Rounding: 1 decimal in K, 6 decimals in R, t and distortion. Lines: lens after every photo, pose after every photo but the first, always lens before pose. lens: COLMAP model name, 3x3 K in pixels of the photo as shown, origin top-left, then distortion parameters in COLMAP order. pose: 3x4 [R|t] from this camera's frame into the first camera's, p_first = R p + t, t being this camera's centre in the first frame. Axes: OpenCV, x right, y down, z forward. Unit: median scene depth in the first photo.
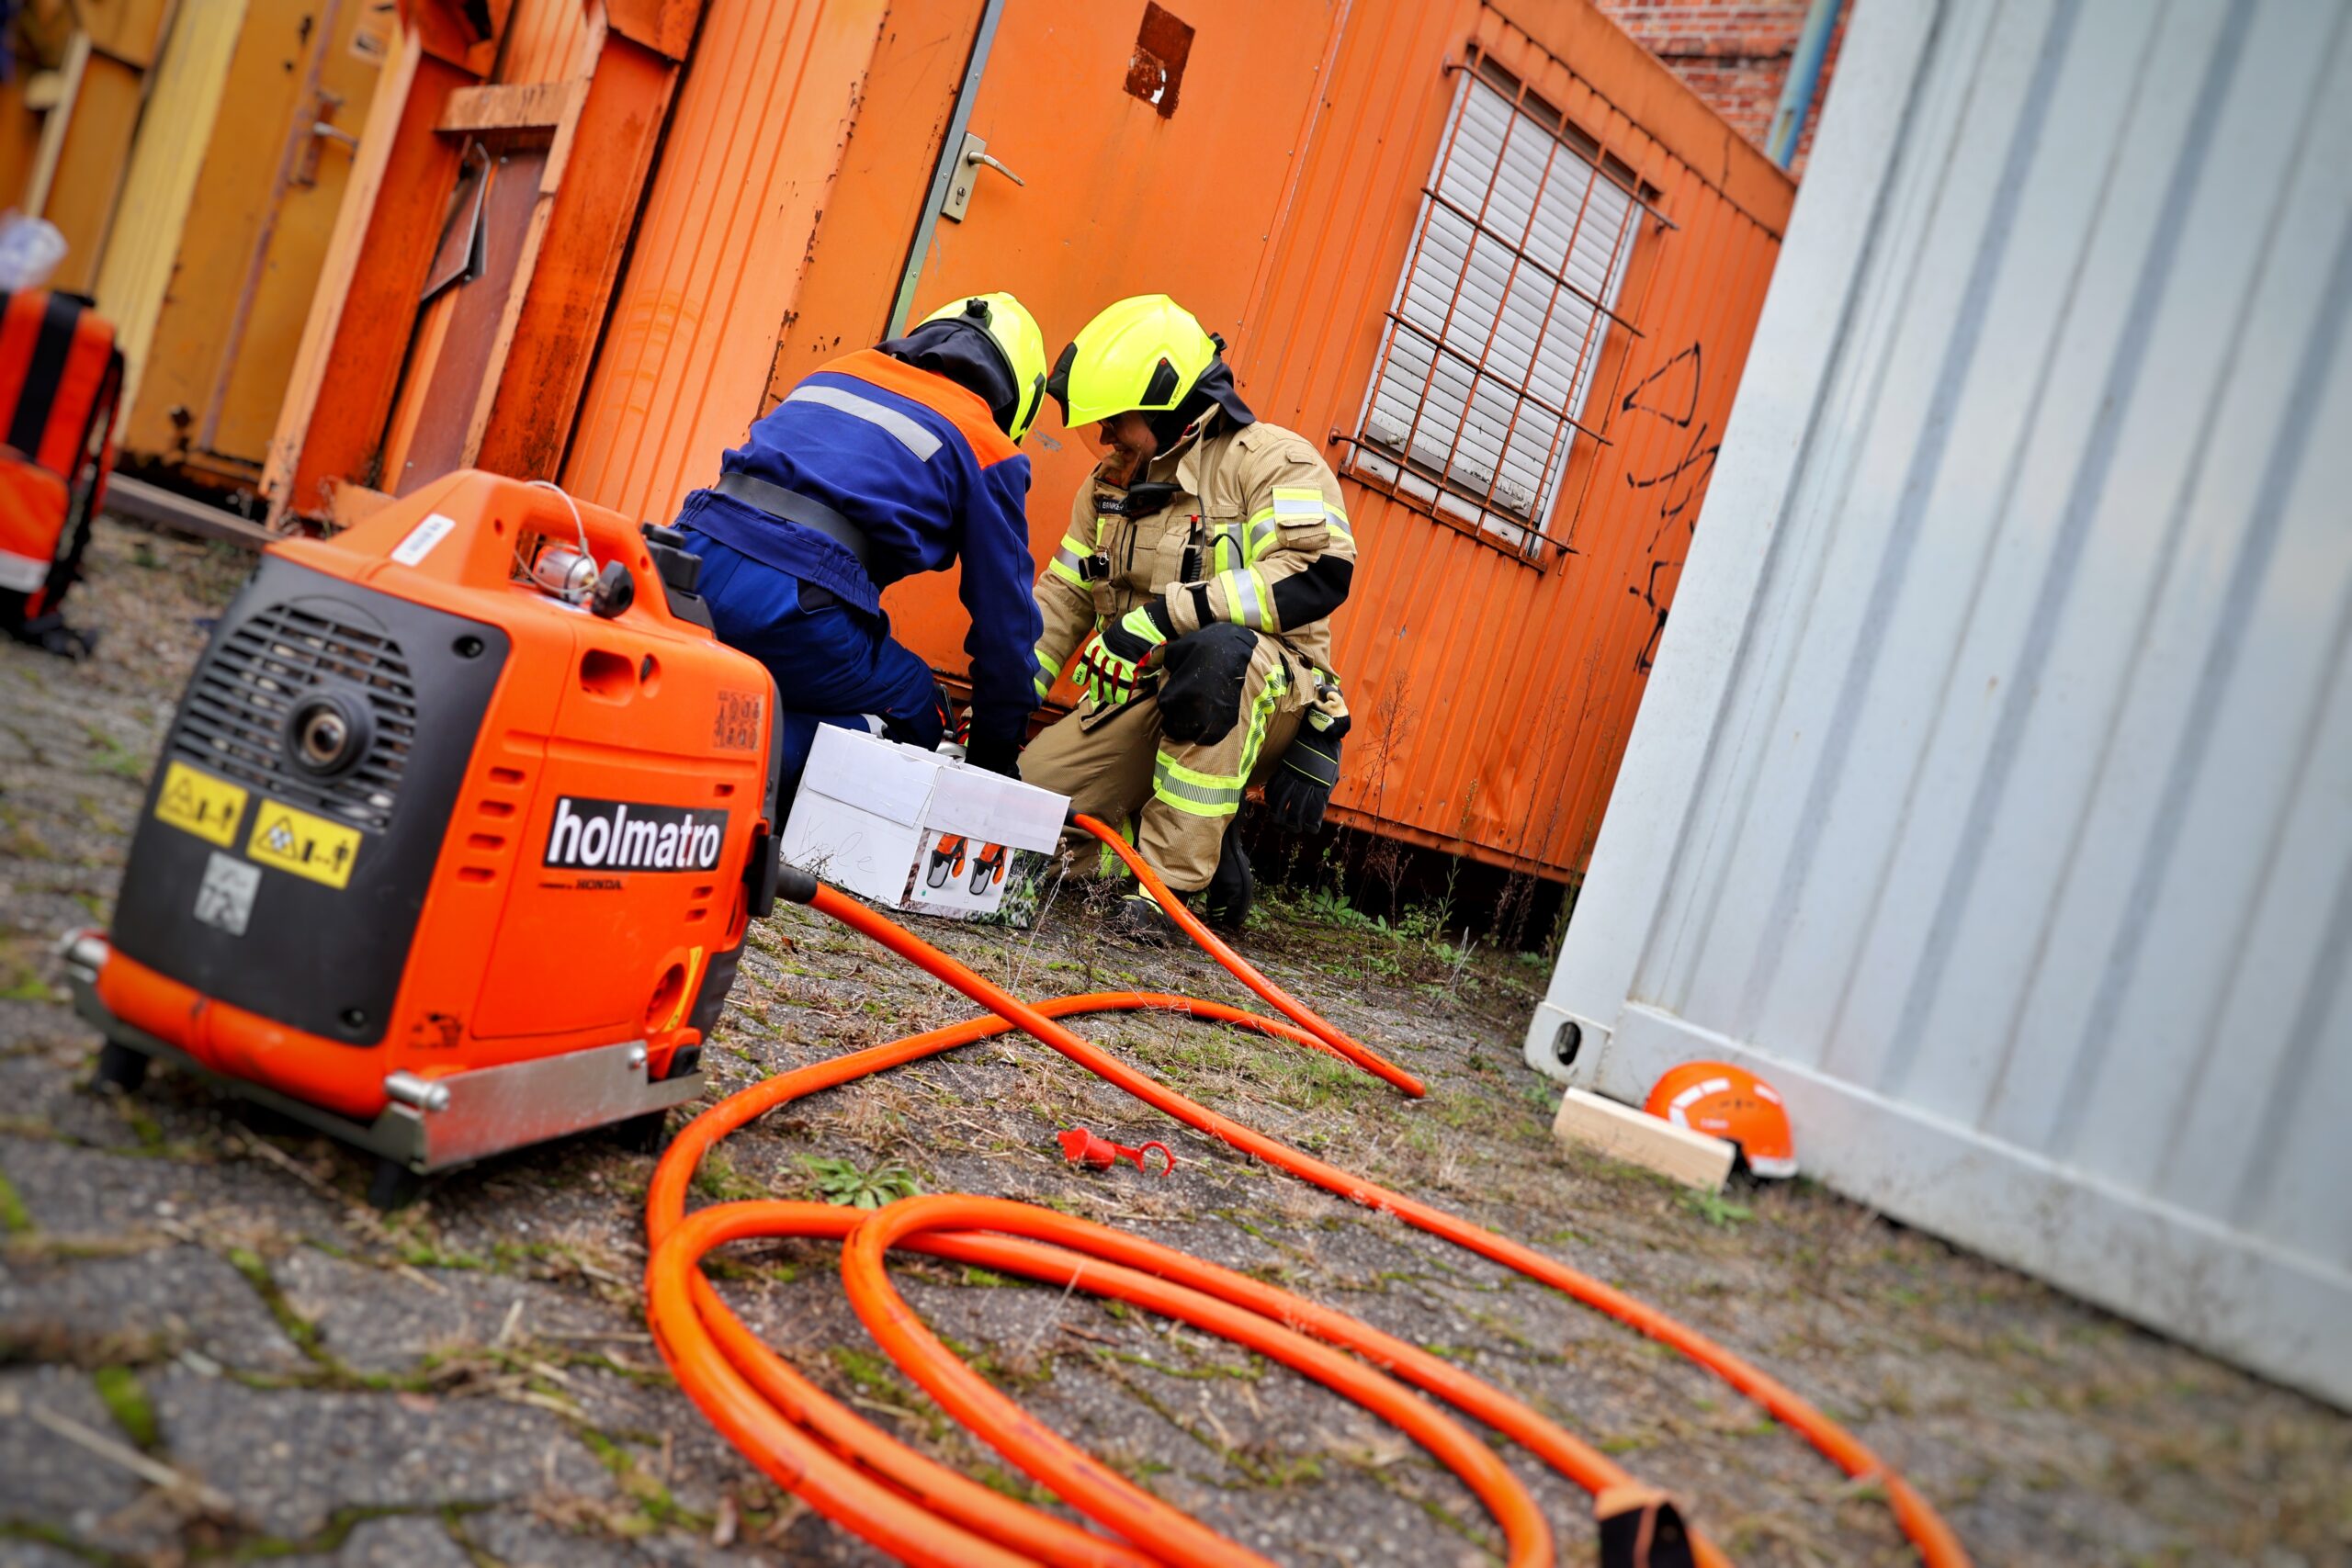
lens RADIAL K [[1946.0, 0, 1176.0], [0, 1946.0, 784.0], [0, 0, 1]] dist [-0.157283, 0.133704]
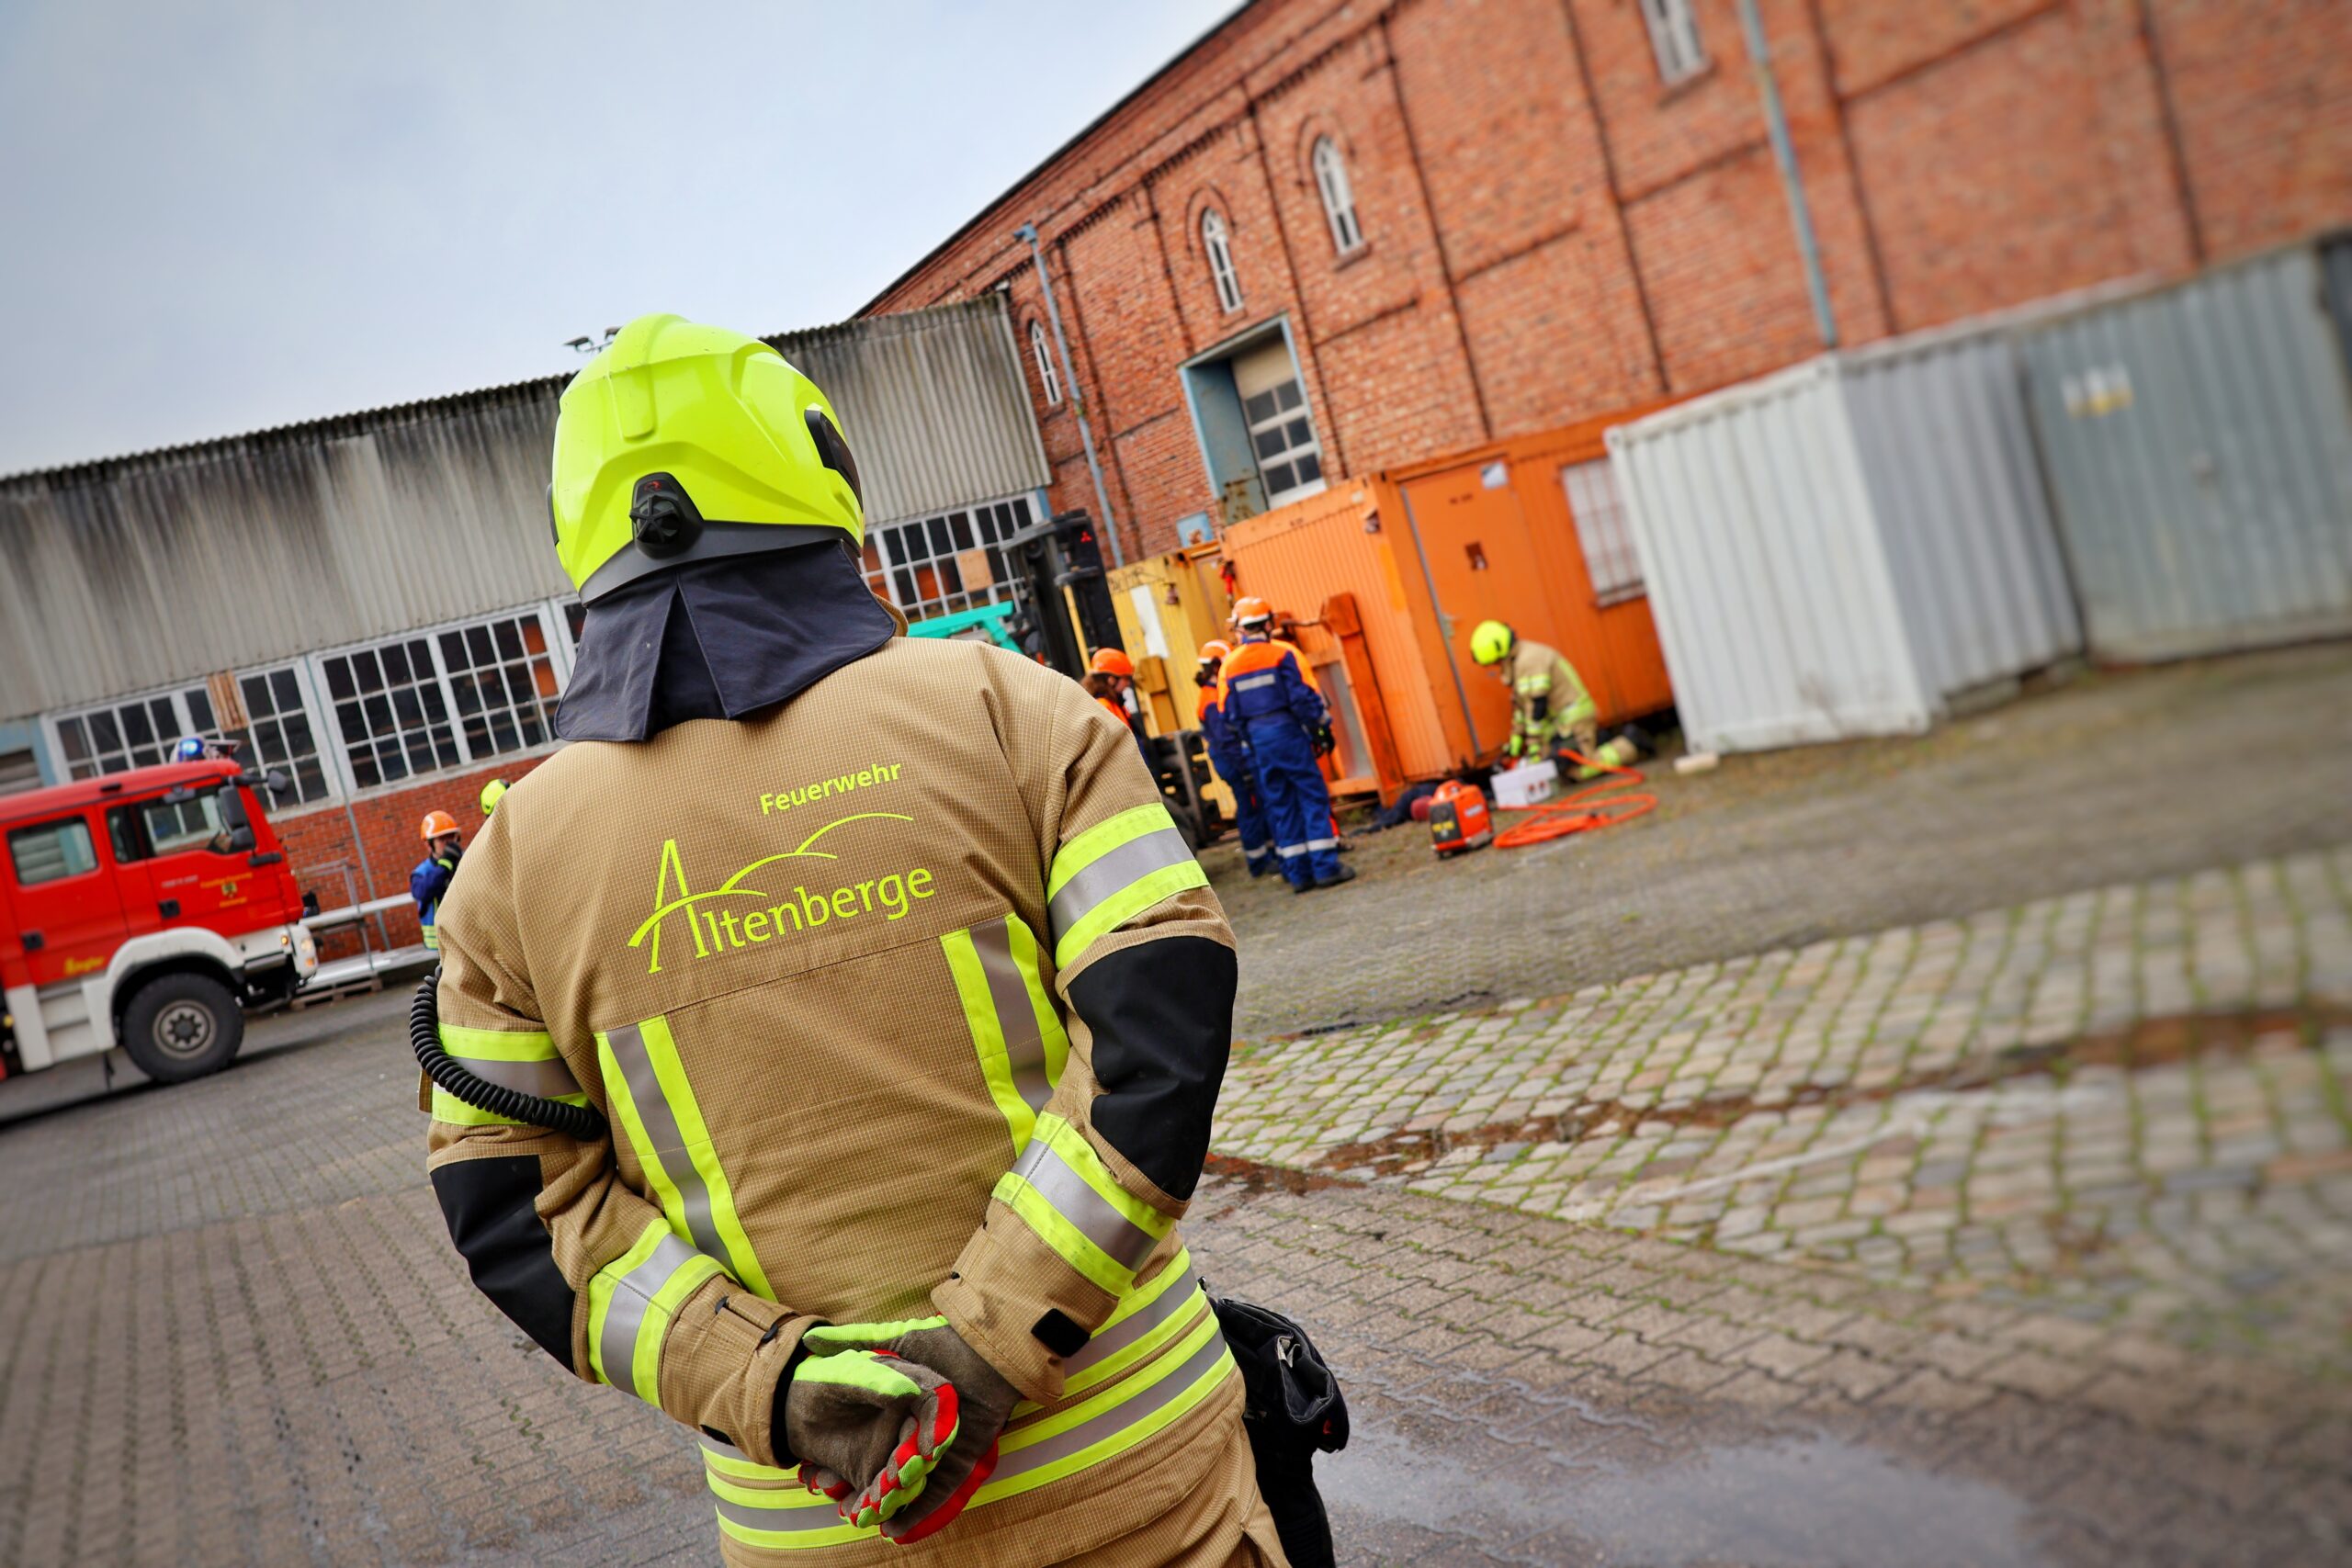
lens RADIAL K [[2573.6, 0, 1176.0], [0, 2573.6, 784.0], [0, 0, 1]] dist [-0.021429, 0.207869]
pose [[0.796457, -0.509033, -0.326407, 1.118797], [0.515778, 0.853632, -0.072704, 0.032970], [0.315640, -0.110448, 0.942429, -4.625915]]
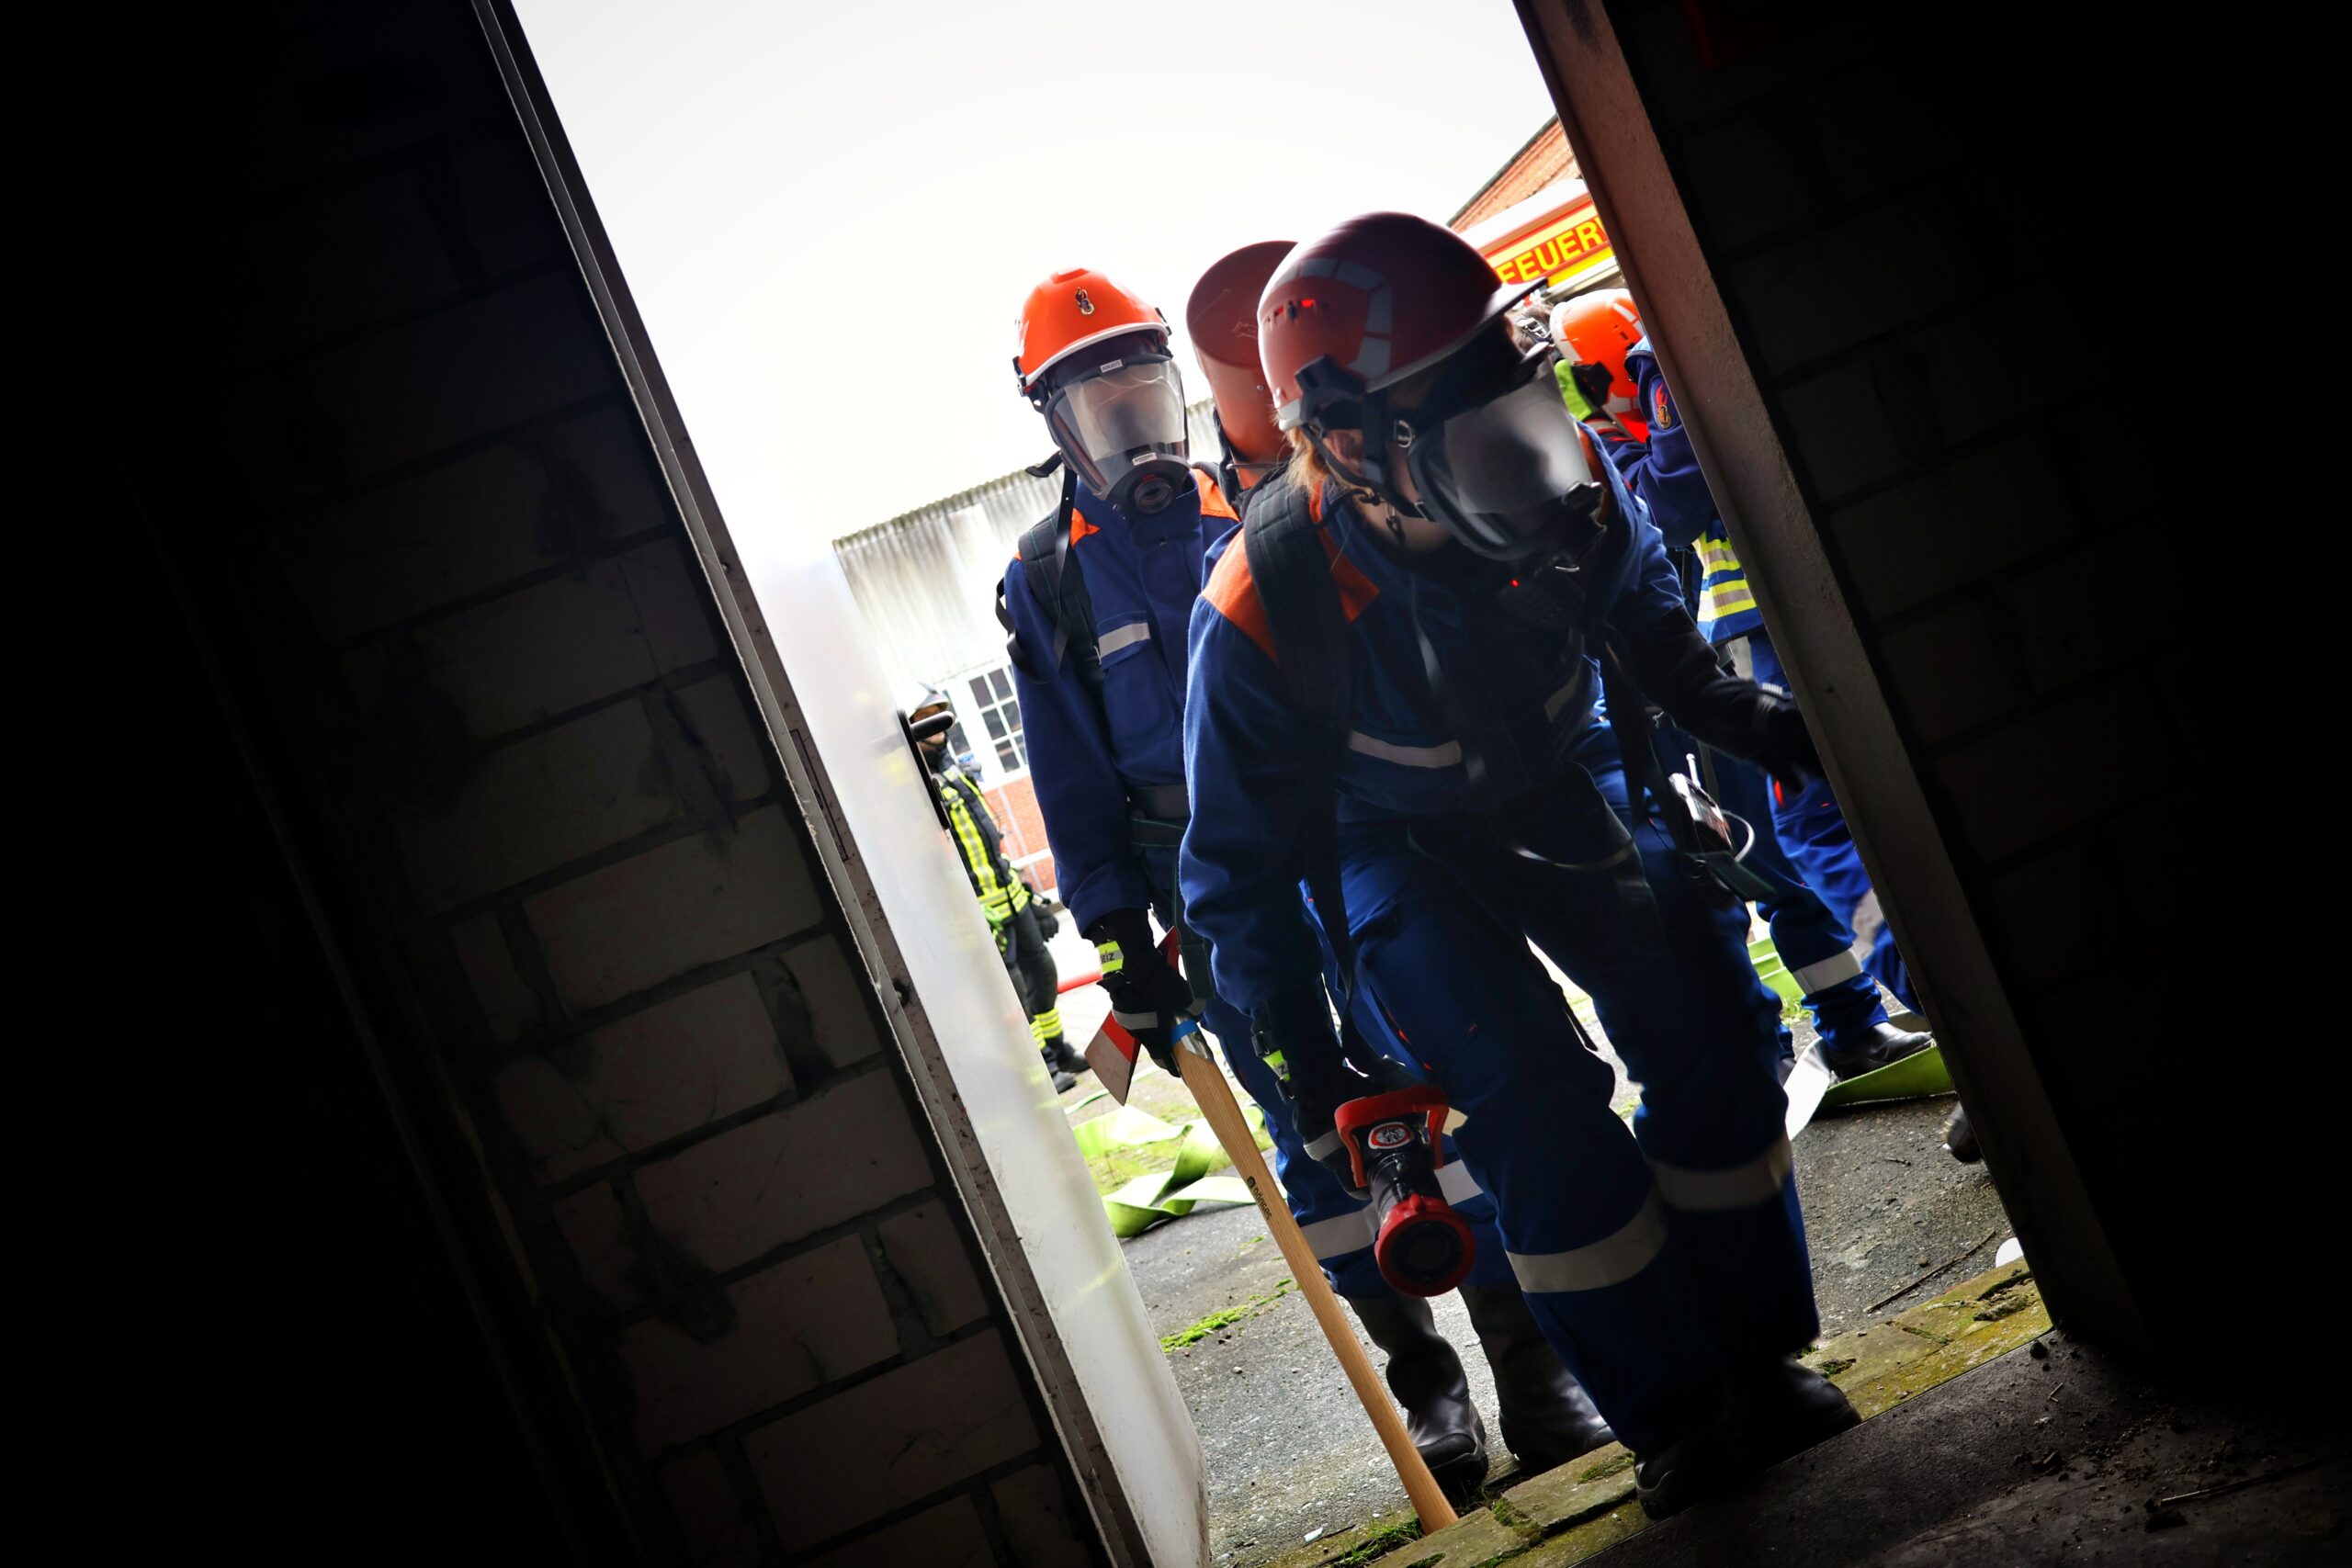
lens RADIAL K [[2573.6, 0, 1176.0], [0, 2573.6, 784.0], [0, 0, 1]] dist [-0.021429, 0.207869]
pose [[0.627710, -0.581168, -0.517903, 2.802493], [0.587777, 0.790054, -0.174164, 0.587780], [0.510390, -0.195087, 0.837522, -7.016491]]
